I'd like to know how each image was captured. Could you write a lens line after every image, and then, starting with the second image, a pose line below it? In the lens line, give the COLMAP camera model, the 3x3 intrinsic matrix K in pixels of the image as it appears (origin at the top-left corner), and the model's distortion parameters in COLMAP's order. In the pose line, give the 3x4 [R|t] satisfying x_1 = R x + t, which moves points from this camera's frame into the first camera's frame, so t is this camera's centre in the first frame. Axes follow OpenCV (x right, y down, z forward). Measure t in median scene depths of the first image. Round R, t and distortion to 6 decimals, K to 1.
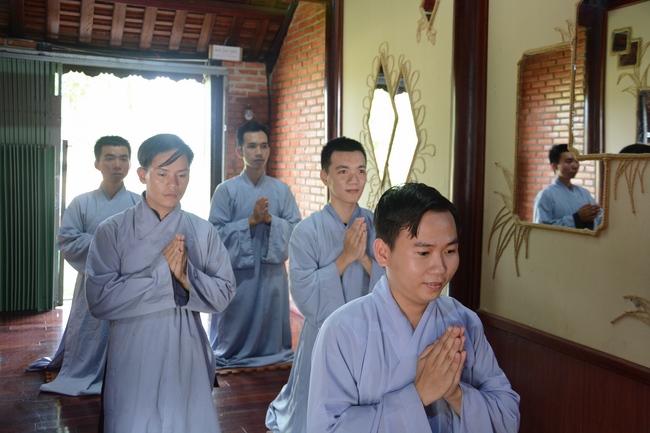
lens RADIAL K [[666.4, 0, 325.0], [0, 666.4, 216.5], [0, 0, 1]] dist [-0.068282, 0.236168]
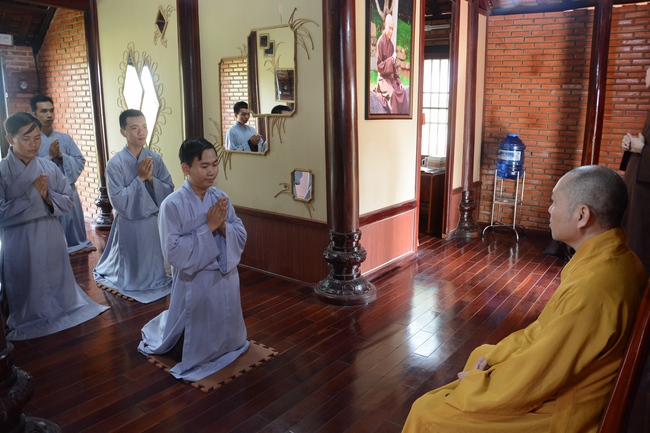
lens RADIAL K [[504.1, 0, 325.0], [0, 504.1, 216.5], [0, 0, 1]] dist [-0.152133, 0.114065]
pose [[0.856111, -0.126615, 0.501042, -0.125854], [0.051018, 0.985493, 0.161866, -0.013710], [-0.514268, -0.113013, 0.850151, -0.233082]]
